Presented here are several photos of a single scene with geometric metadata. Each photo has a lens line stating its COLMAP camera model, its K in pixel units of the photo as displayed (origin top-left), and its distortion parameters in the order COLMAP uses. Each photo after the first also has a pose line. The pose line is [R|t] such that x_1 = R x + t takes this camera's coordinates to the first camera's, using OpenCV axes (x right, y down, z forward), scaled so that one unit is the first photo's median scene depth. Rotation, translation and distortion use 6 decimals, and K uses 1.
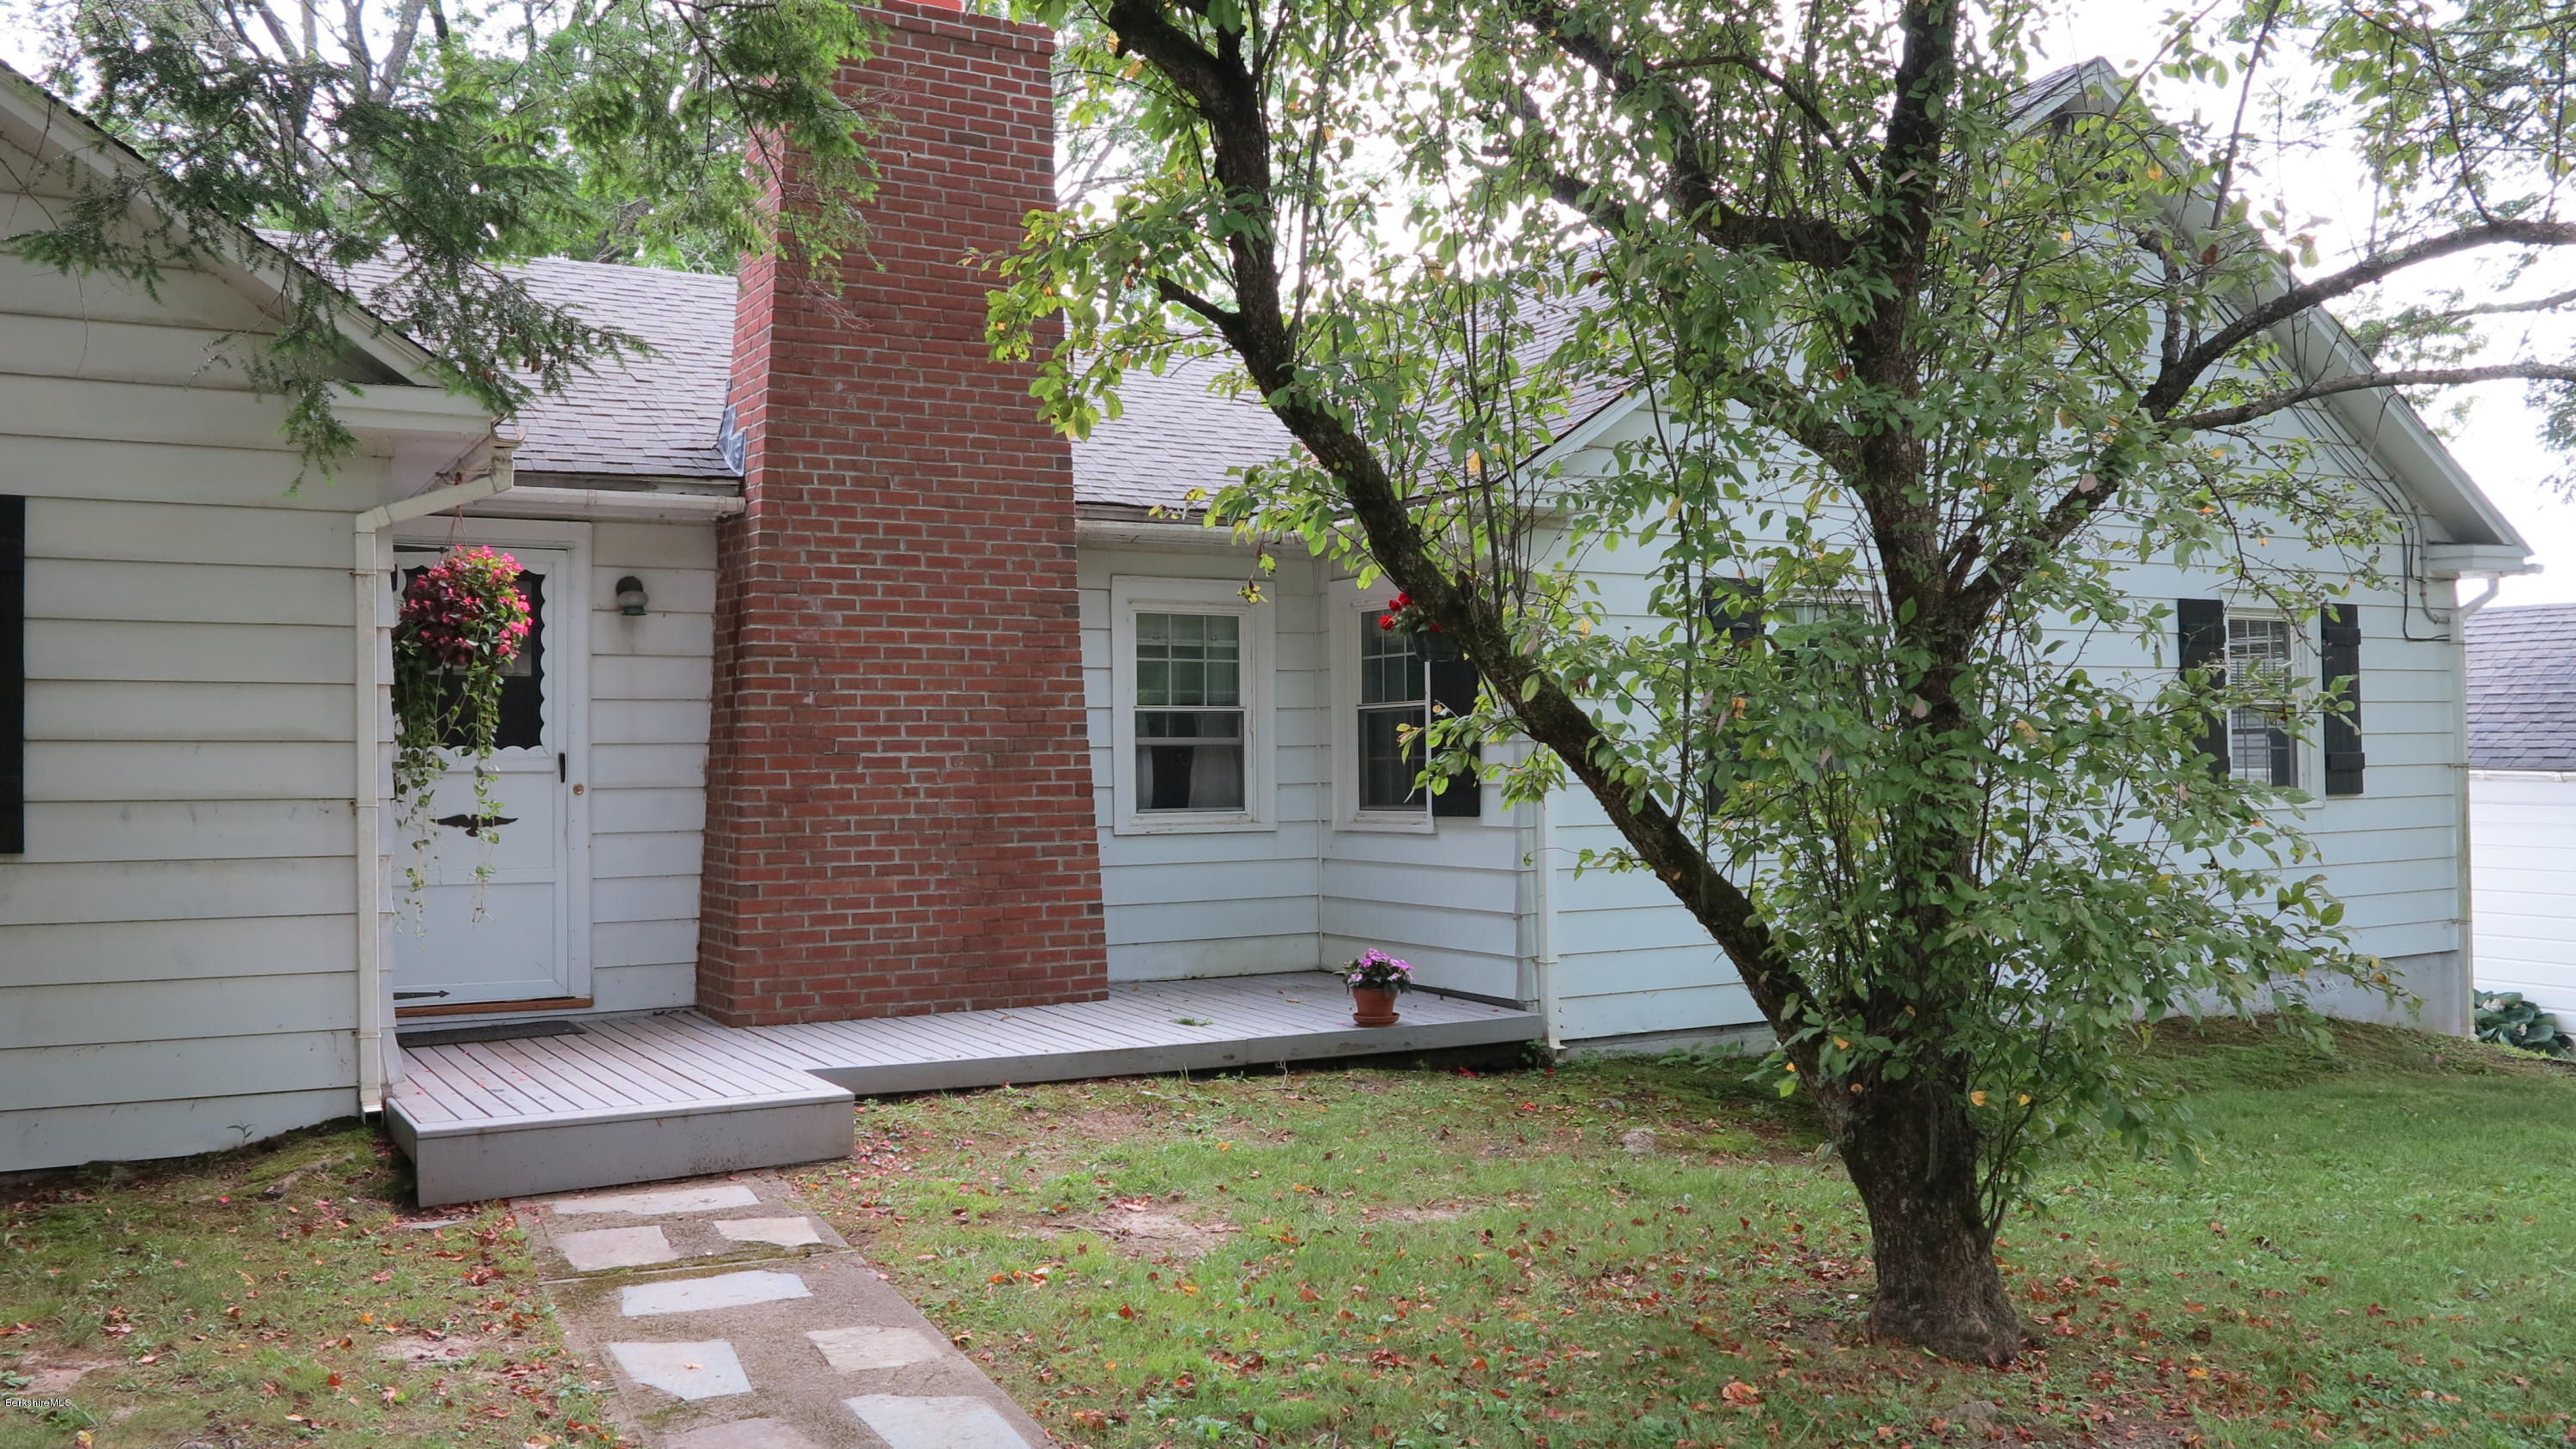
lens RADIAL K [[2118.2, 0, 1272.6], [0, 2118.2, 719.4], [0, 0, 1]] dist [-0.053357, 0.034111]
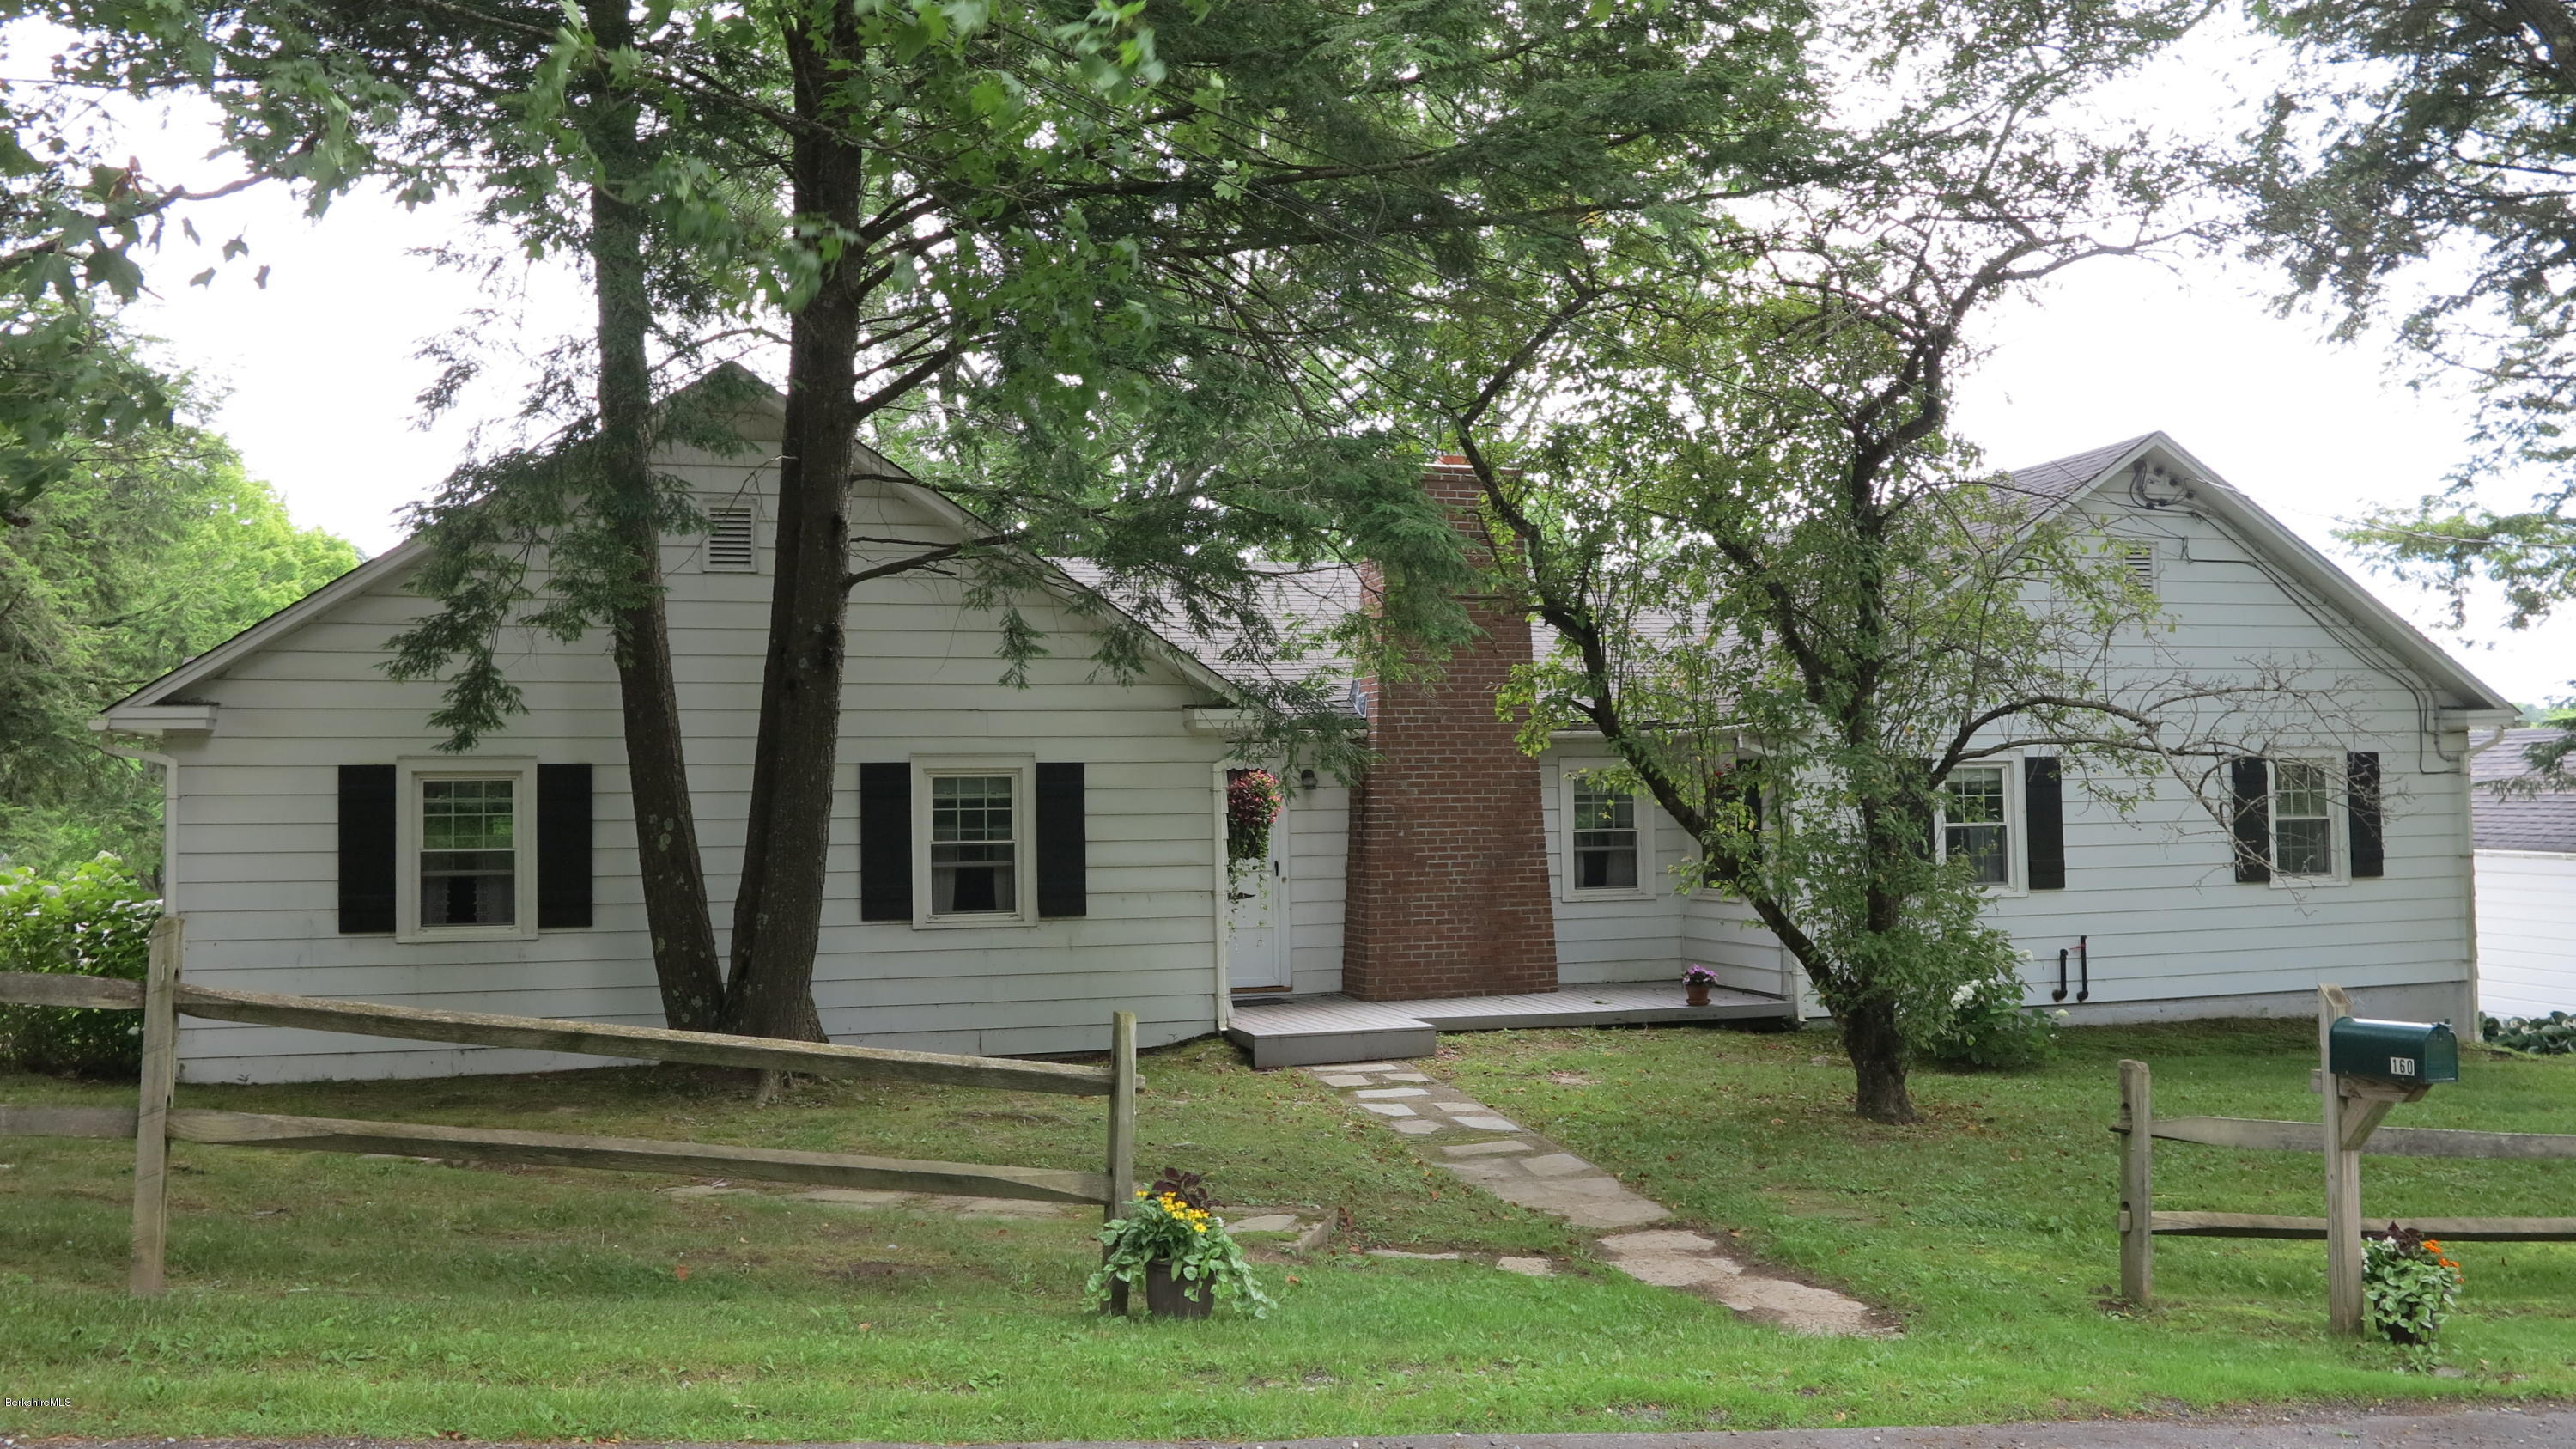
lens RADIAL K [[2118.2, 0, 1286.9], [0, 2118.2, 737.9], [0, 0, 1]] dist [-0.053357, 0.034111]
pose [[0.975763, -0.010641, -0.218570, 0.104764], [0.008697, 0.999914, -0.009854, -0.079468], [0.218656, 0.007715, 0.975771, -0.923805]]
